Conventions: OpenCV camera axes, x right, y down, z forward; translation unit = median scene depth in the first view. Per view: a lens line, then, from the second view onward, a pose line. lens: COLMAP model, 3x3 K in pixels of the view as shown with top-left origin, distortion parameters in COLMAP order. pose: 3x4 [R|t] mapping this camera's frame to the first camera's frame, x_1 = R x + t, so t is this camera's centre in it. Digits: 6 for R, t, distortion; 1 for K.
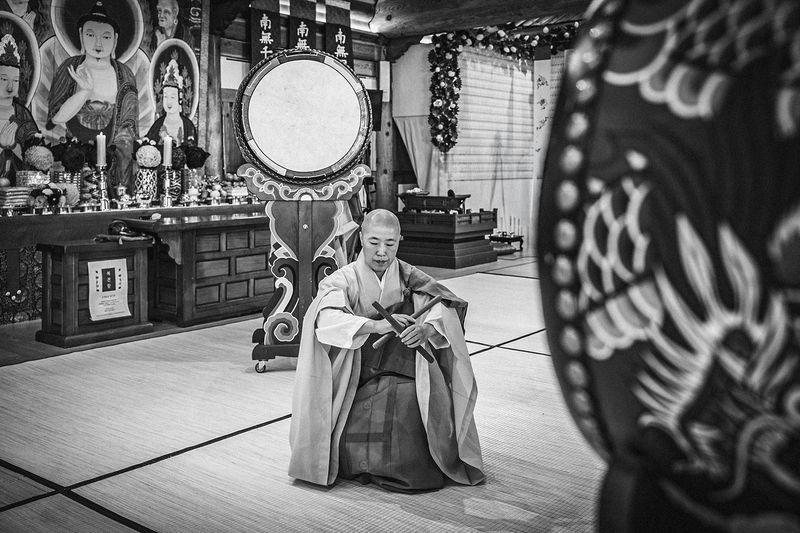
lens RADIAL K [[772.3, 0, 400.7], [0, 772.3, 172.7], [0, 0, 1]] dist [0.007964, 0.012857]
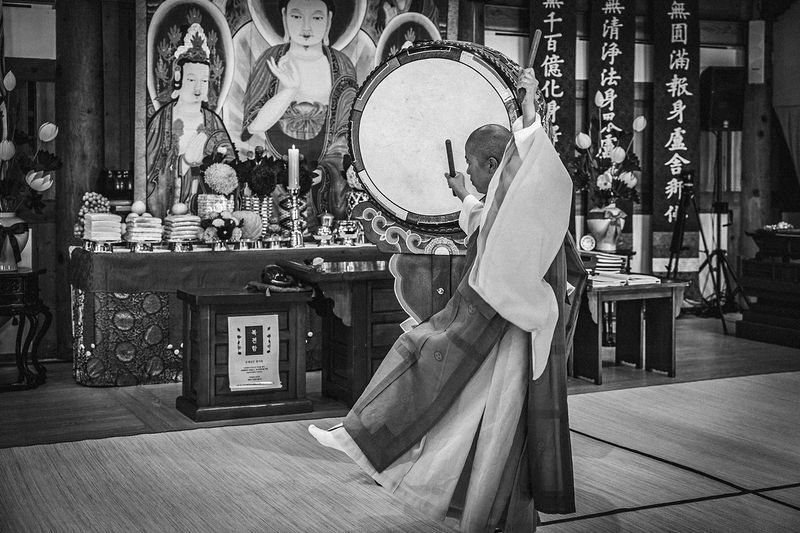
lens RADIAL K [[1128.8, 0, 380.2], [0, 1128.8, 219.0], [0, 0, 1]] dist [0.016281, -0.001459]
pose [[0.897114, 0.025694, -0.441052, 0.186757], [-0.008144, 0.999100, 0.041639, -0.026237], [0.441725, -0.033764, 0.896515, 0.025656]]
